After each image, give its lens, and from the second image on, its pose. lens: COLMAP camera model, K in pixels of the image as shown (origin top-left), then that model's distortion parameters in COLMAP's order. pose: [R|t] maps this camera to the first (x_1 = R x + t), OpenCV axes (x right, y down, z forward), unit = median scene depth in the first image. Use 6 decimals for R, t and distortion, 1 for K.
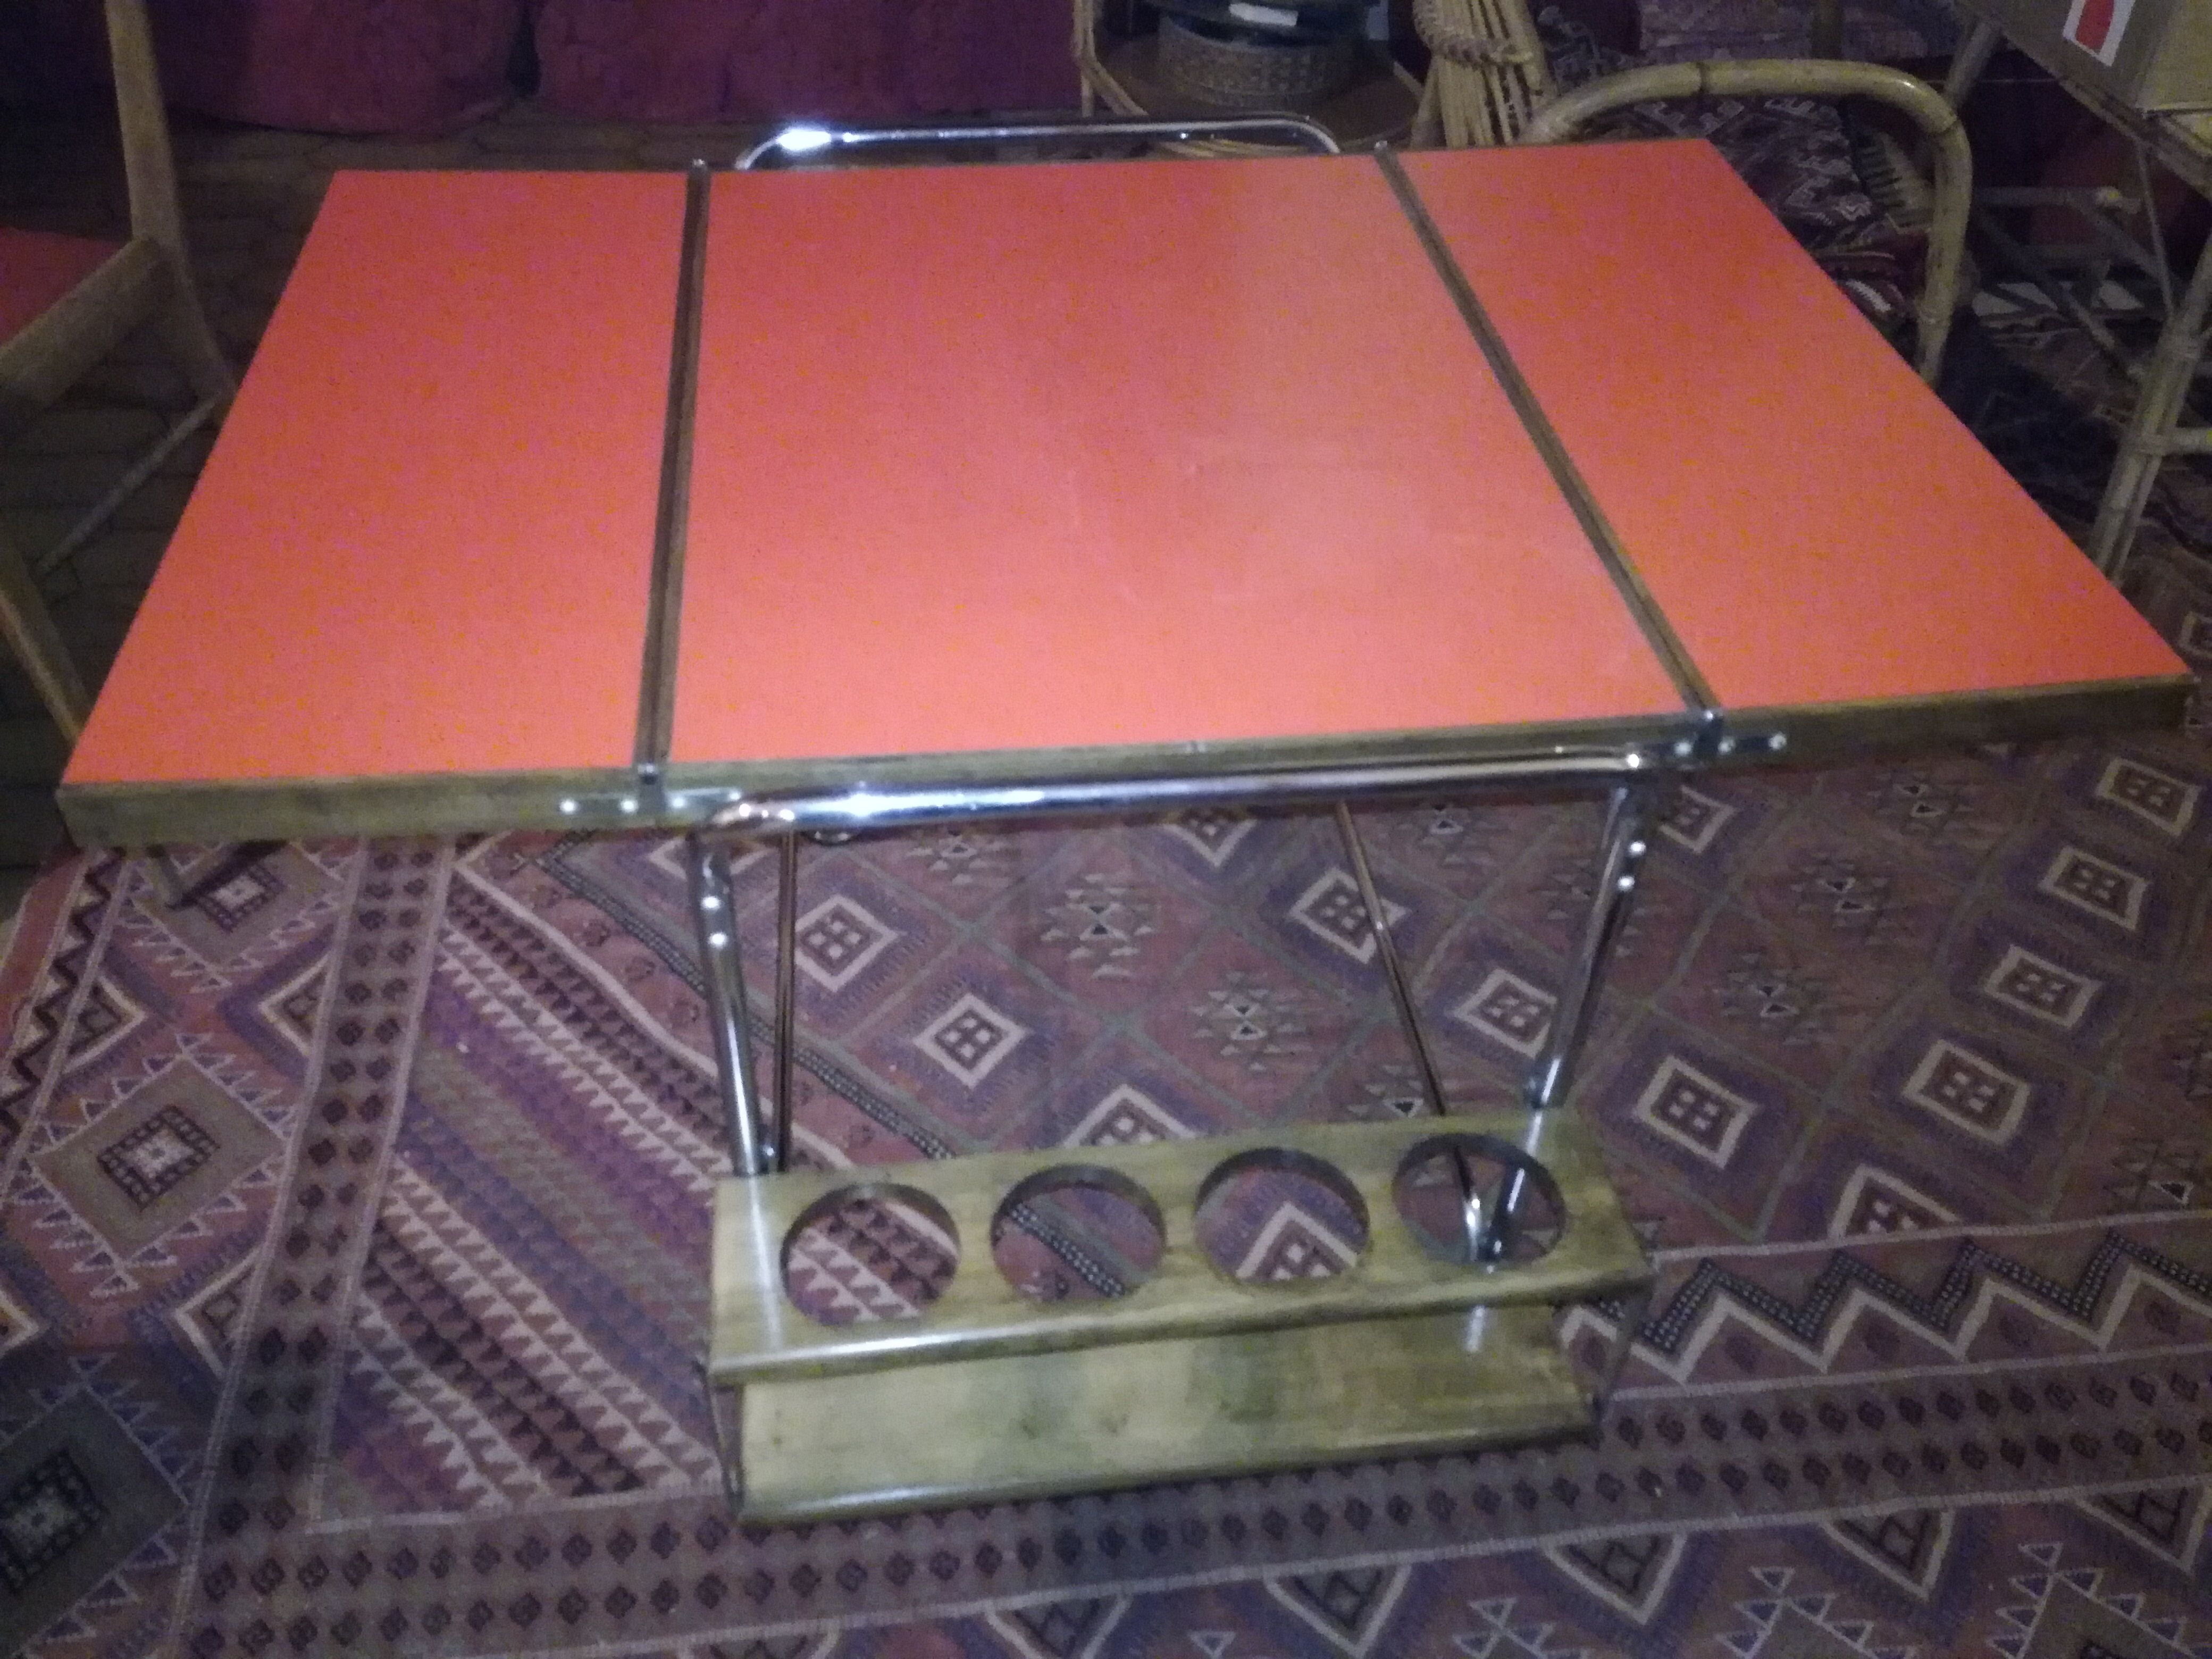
lens RADIAL K [[1798.8, 0, 1106.0], [0, 1798.8, 829.5], [0, 0, 1]] dist [0.125276, -0.224134]
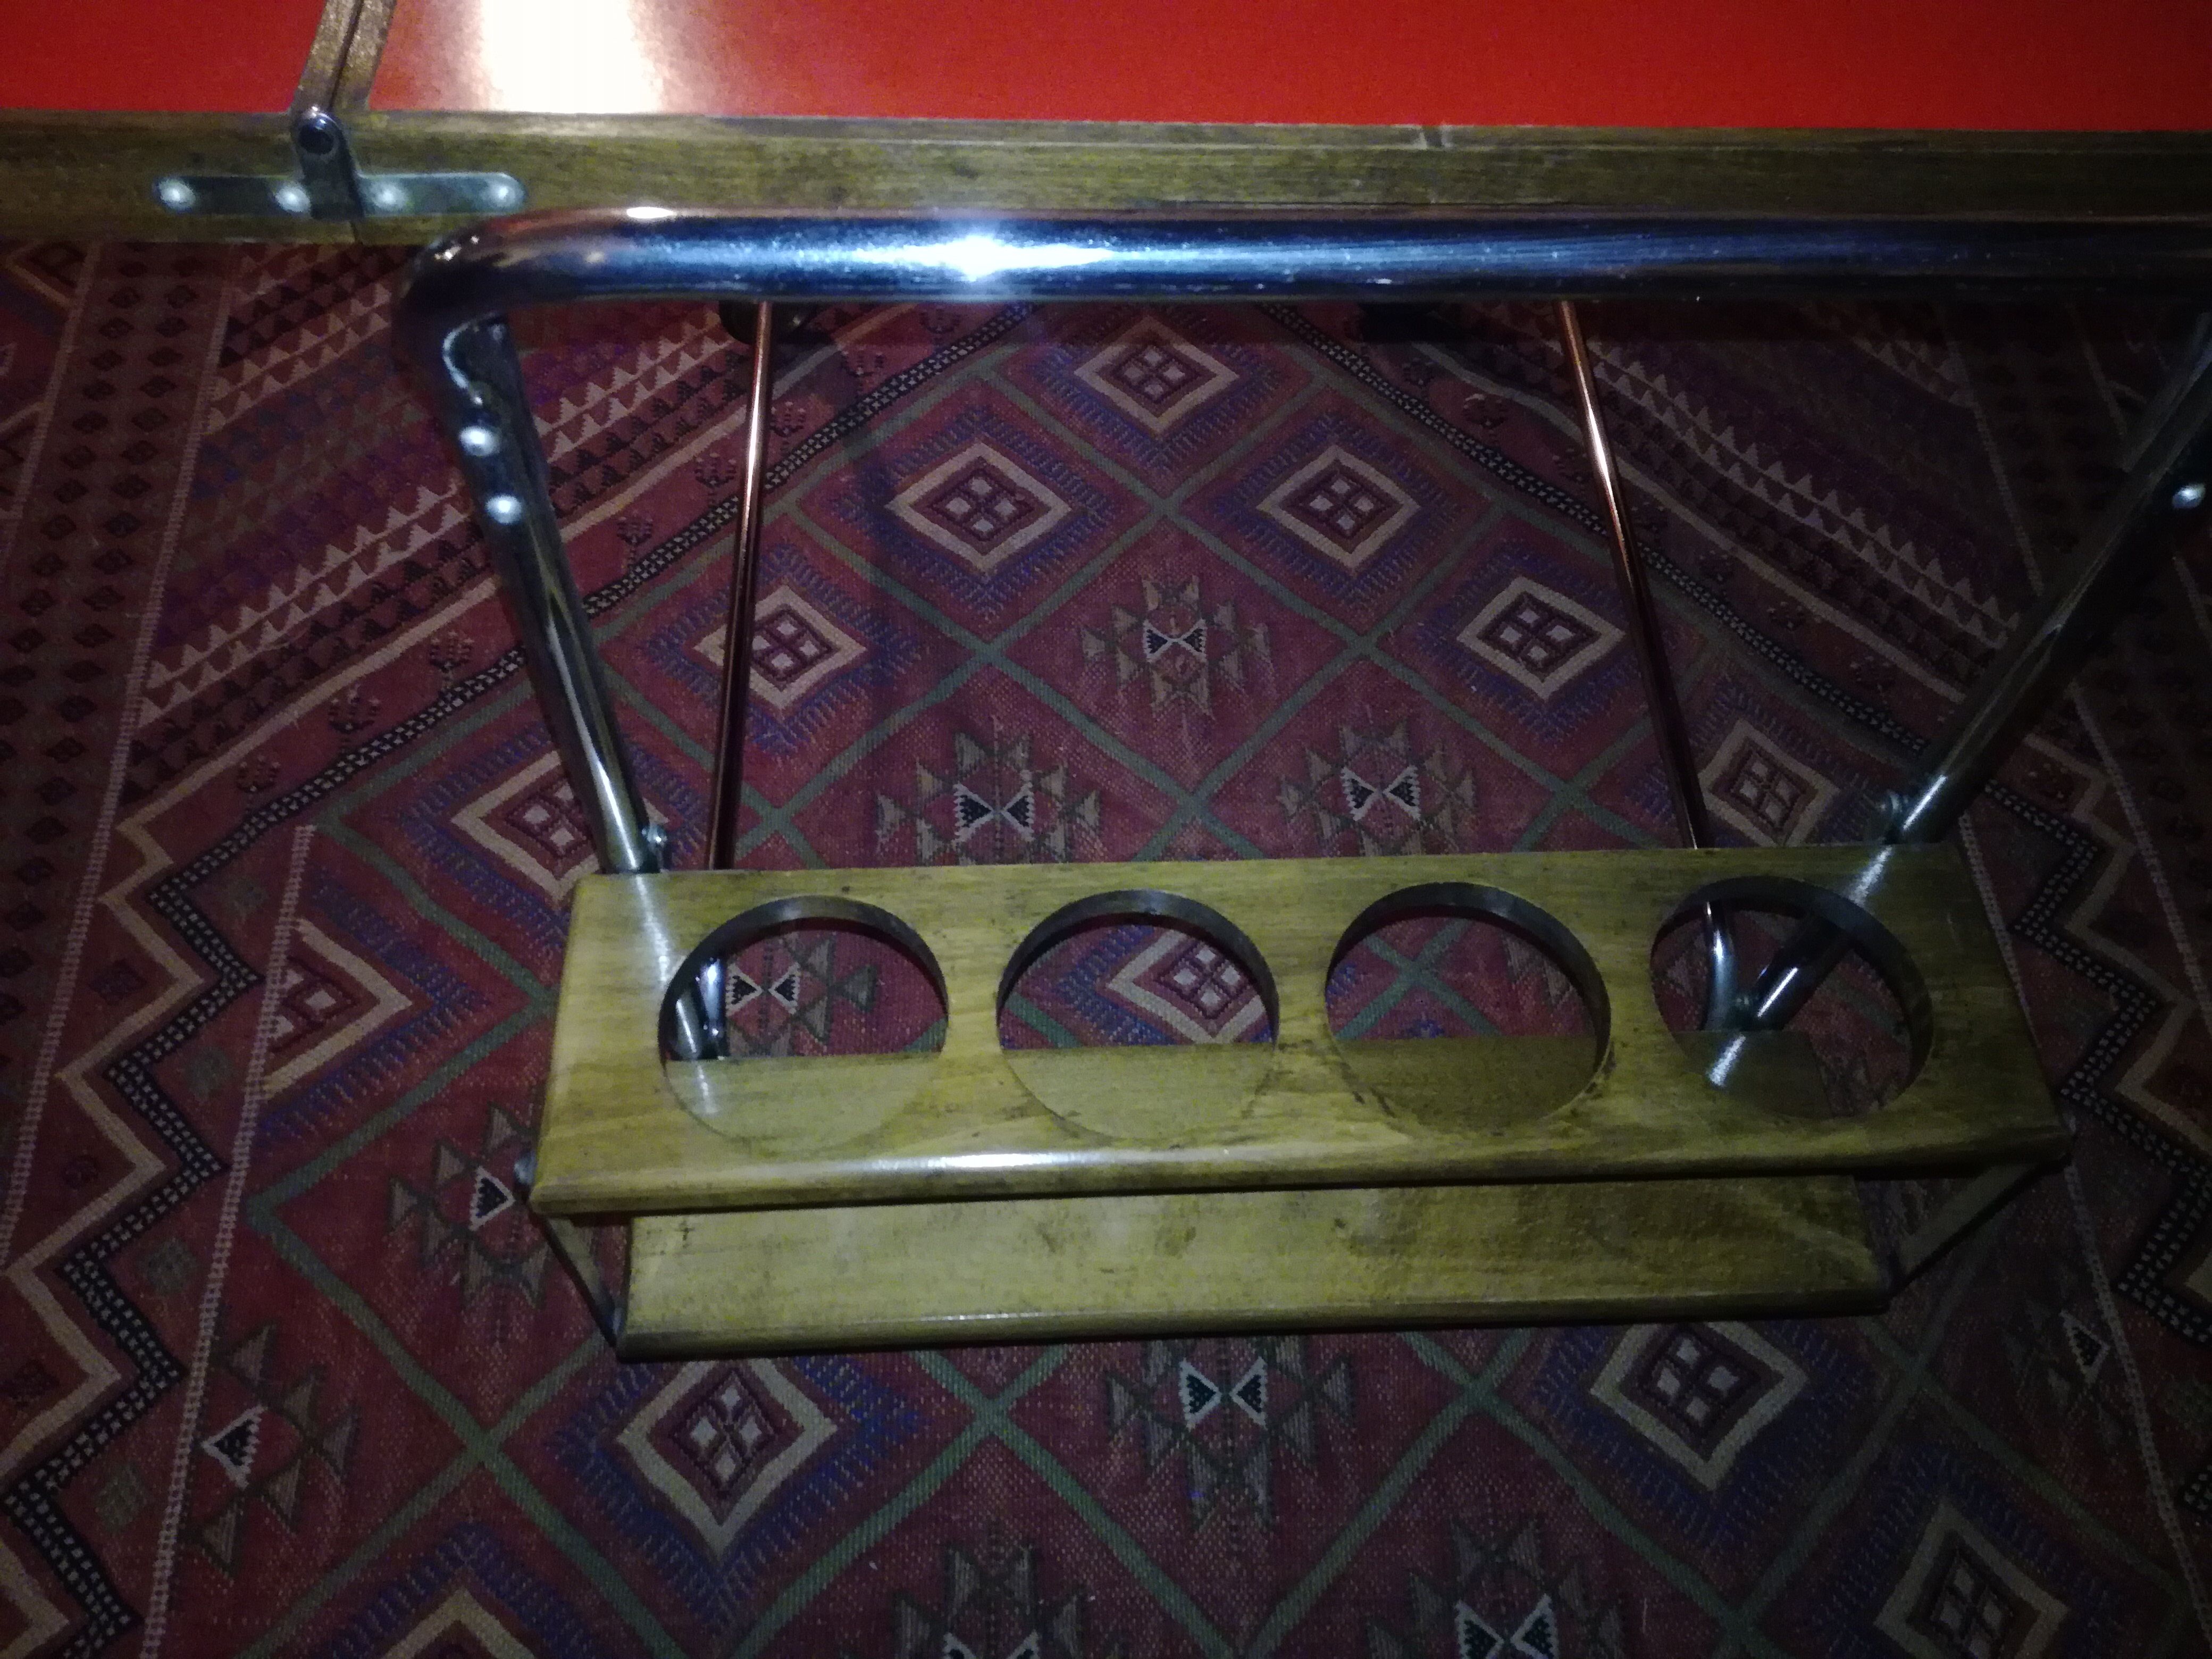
lens RADIAL K [[1821.1, 0, 1070.4], [0, 1821.1, 826.6], [0, 0, 1]] dist [0.112571, -0.217308]
pose [[-0.060987, 0.835429, -0.546204, 0.390499], [-0.698288, 0.355304, 0.621412, -0.408971], [0.713214, 0.419306, 0.561701, 0.712202]]
